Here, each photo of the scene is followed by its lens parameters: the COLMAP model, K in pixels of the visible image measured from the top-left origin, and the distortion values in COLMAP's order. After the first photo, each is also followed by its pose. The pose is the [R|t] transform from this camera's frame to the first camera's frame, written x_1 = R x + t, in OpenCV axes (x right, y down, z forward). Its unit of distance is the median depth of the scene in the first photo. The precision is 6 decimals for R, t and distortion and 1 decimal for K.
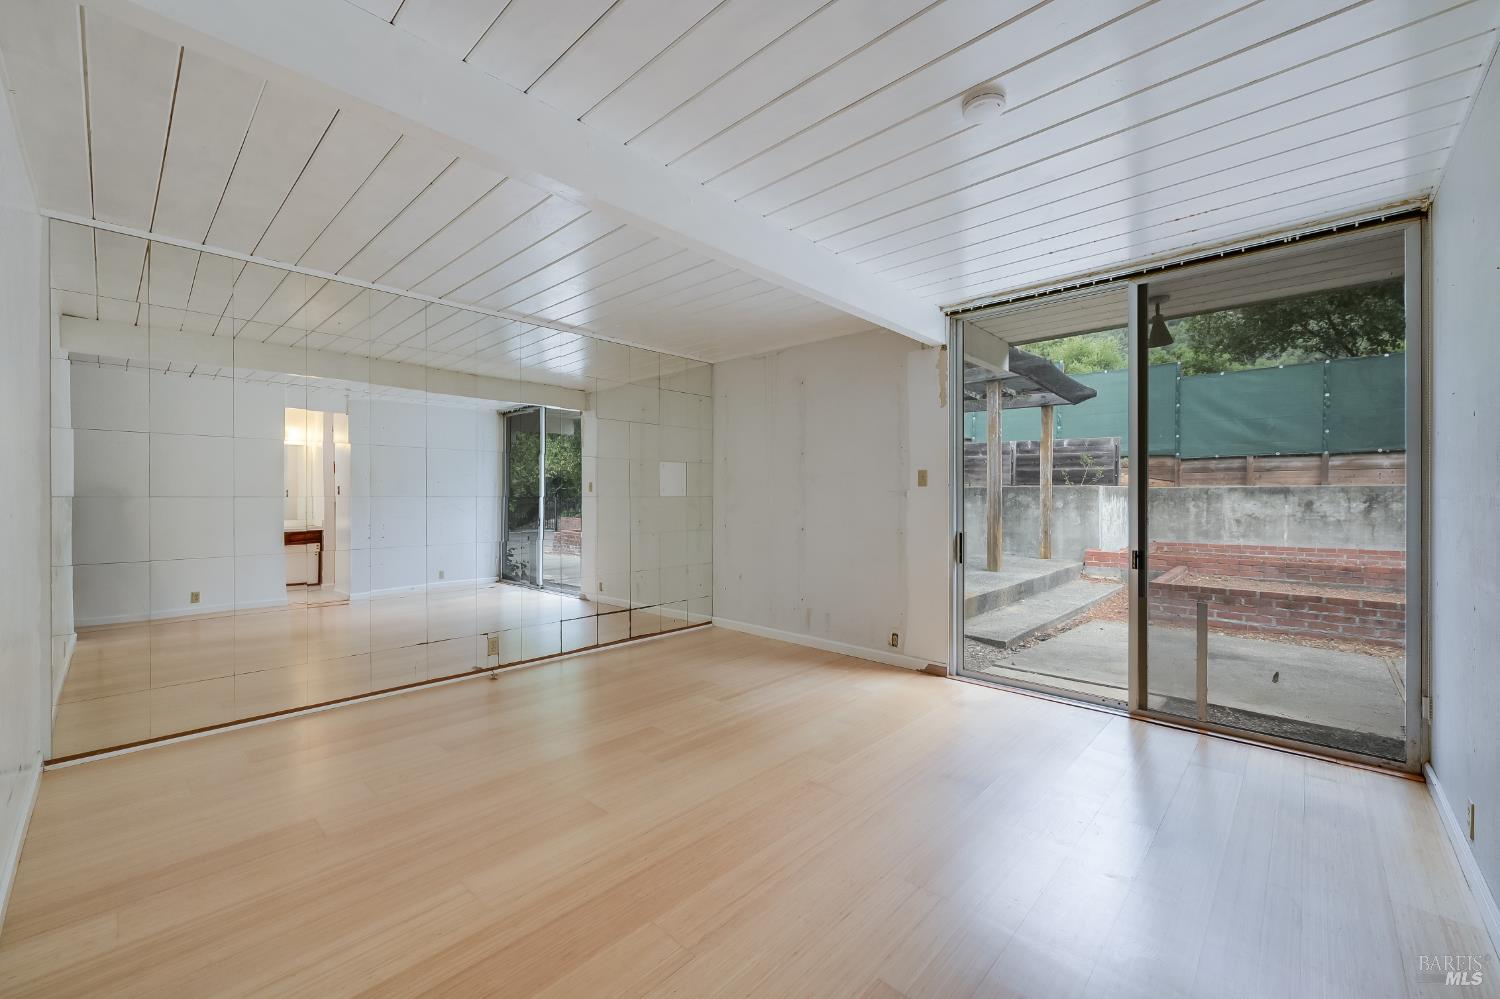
lens RADIAL K [[599.4, 0, 752.2], [0, 599.4, 498.6], [0, 0, 1]] dist [-0.004360, 0.000120]
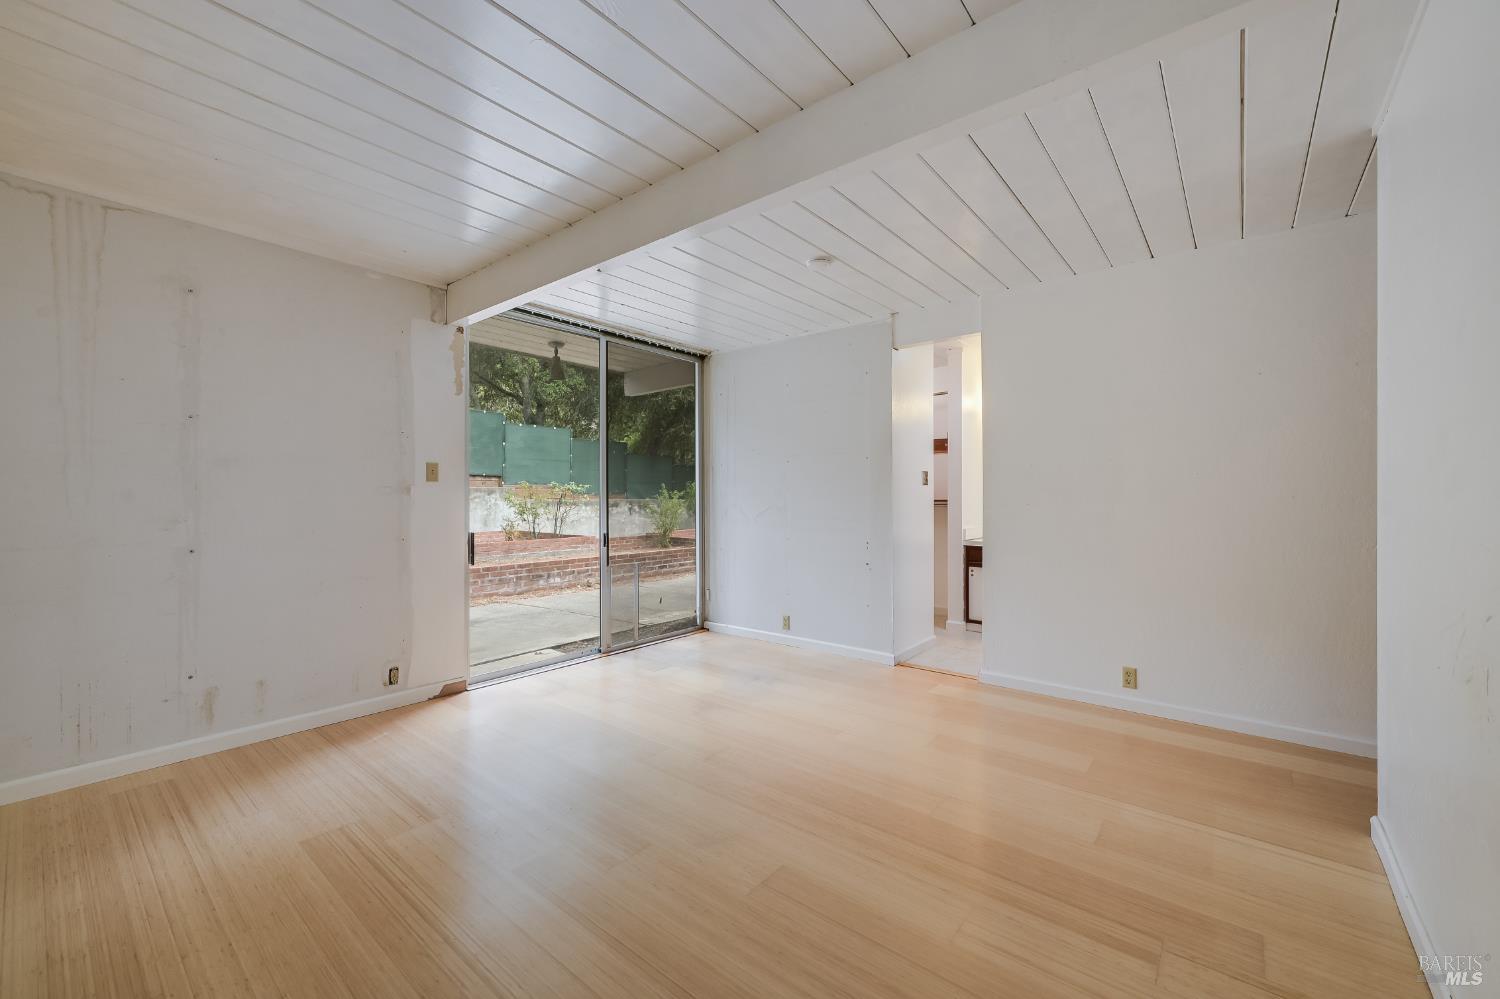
lens RADIAL K [[599.4, 0, 749.2], [0, 599.4, 495.2], [0, 0, 1]] dist [-0.004360, 0.000120]
pose [[-0.068942, 0.000614, 0.997620, -0.632535], [0.003642, 0.999993, -0.000364, 0.000653], [-0.997614, 0.003608, -0.068944, 0.645286]]
